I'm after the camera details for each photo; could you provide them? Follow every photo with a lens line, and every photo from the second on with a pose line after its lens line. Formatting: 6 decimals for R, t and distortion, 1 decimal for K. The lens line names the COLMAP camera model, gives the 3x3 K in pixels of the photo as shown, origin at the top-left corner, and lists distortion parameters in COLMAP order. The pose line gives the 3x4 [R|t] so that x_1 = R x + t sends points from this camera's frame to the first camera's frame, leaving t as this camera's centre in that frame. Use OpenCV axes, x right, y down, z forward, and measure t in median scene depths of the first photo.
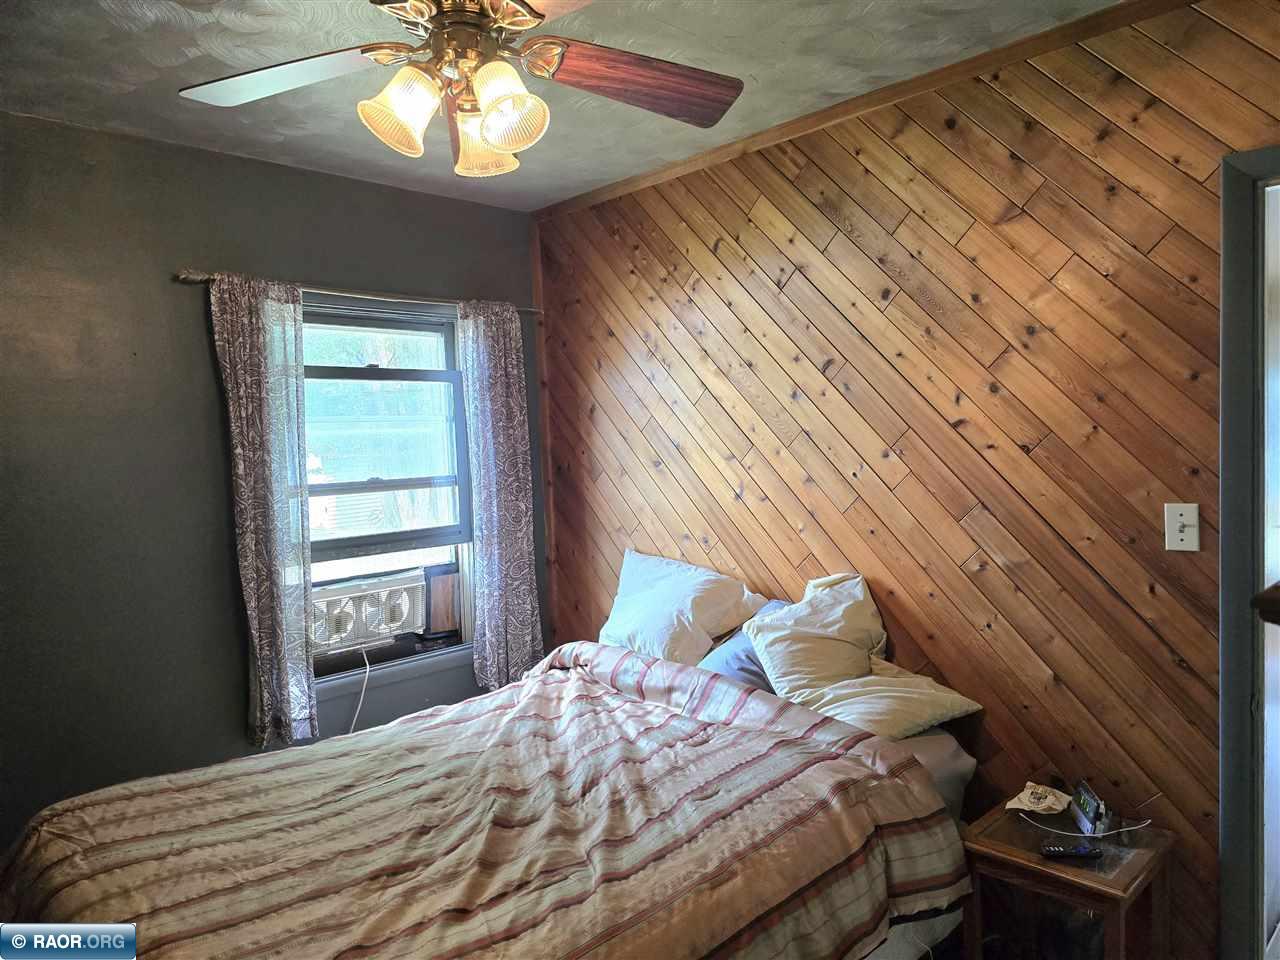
lens RADIAL K [[832.2, 0, 641.2], [0, 832.2, 463.3], [0, 0, 1]] dist [0.058060, -0.068742]
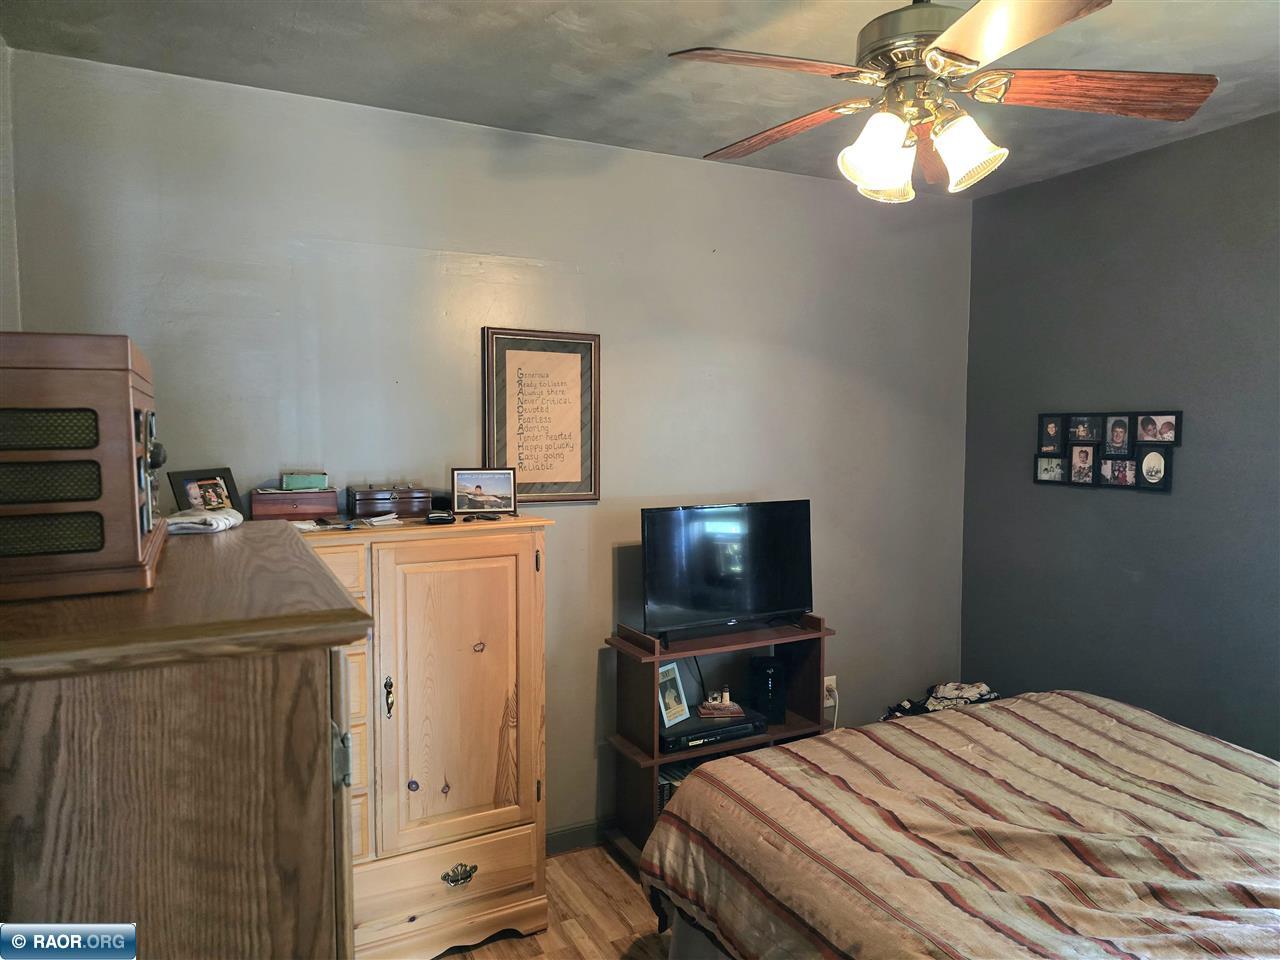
lens RADIAL K [[832.2, 0, 641.2], [0, 832.2, 463.3], [0, 0, 1]] dist [0.058060, -0.068742]
pose [[-0.279300, 0.092001, -0.955786, 0.832954], [-0.010917, 0.995031, 0.098969, -0.086058], [0.960142, 0.038076, -0.276907, 0.789005]]
